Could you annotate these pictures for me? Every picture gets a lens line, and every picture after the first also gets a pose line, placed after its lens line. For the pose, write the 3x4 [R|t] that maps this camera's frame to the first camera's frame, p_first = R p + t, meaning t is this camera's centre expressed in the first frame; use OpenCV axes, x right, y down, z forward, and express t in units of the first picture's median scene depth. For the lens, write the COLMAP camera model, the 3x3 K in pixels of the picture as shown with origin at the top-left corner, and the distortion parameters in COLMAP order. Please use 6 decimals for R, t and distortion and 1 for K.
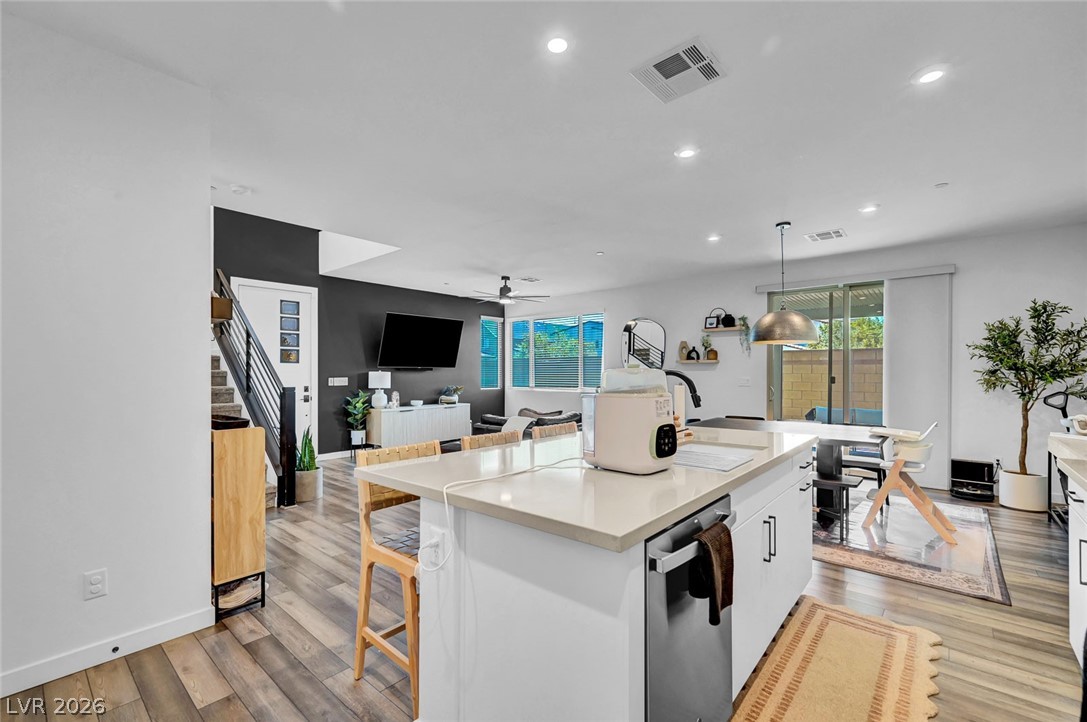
lens RADIAL K [[460.0, 0, 550.2], [0, 460.0, 369.7], [0, 0, 1]] dist [-0.000808, 0.002460]
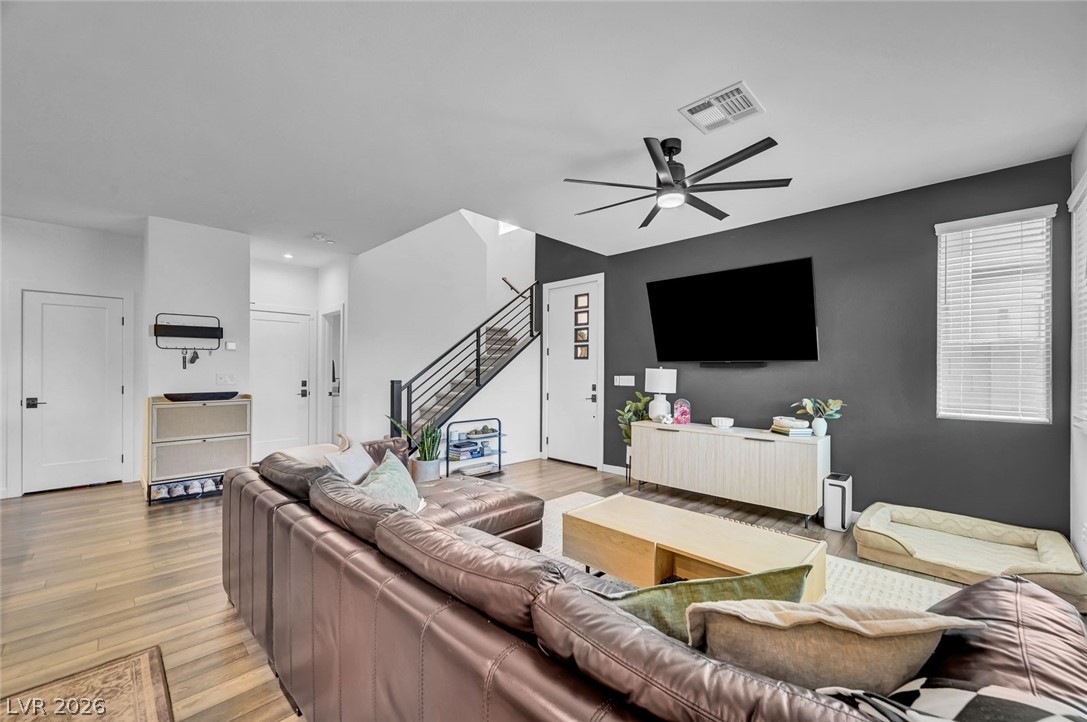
lens RADIAL K [[430.1, 0, 554.4], [0, 430.1, 366.8], [0, 0, 1]] dist [-0.004632, 0.000917]
pose [[-0.065819, -0.006677, -0.997809, 0.308196], [-0.001458, 0.999977, -0.006596, 0.006549], [0.997831, 0.001020, -0.065827, 0.942646]]
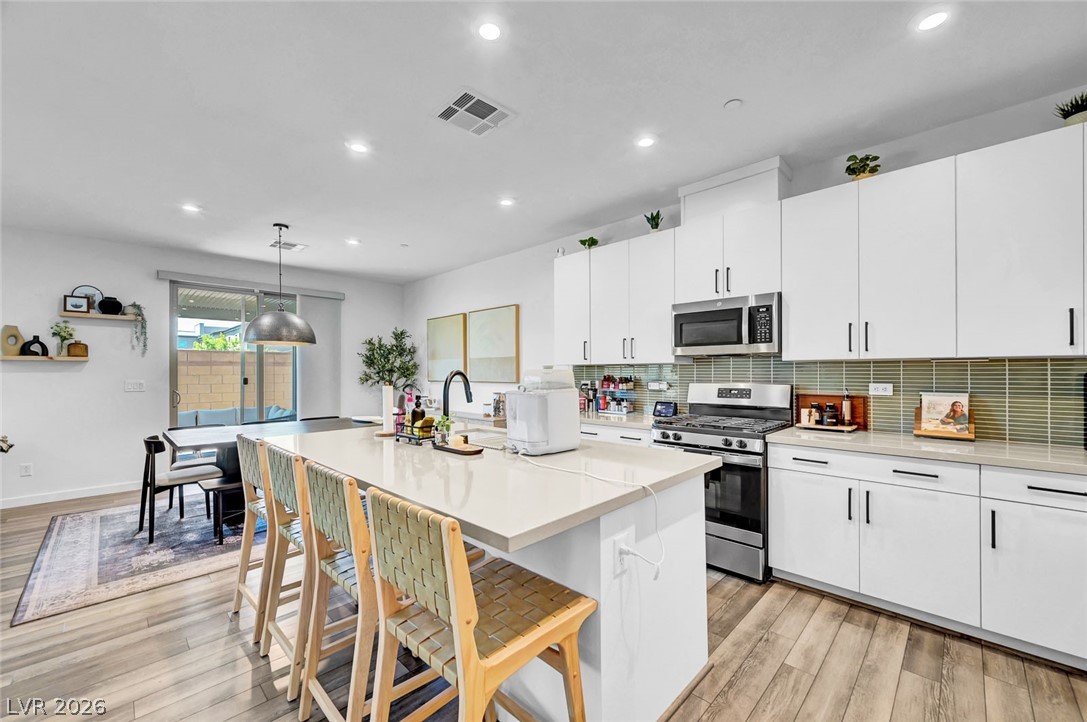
lens RADIAL K [[430.1, 0, 542.8], [0, 430.1, 372.3], [0, 0, 1]] dist [-0.004632, 0.000917]
pose [[0.070341, -0.000662, 0.997523, -0.249564], [-0.000535, 1.000000, 0.000702, 0.001273], [-0.997523, -0.000583, 0.070341, 0.237128]]
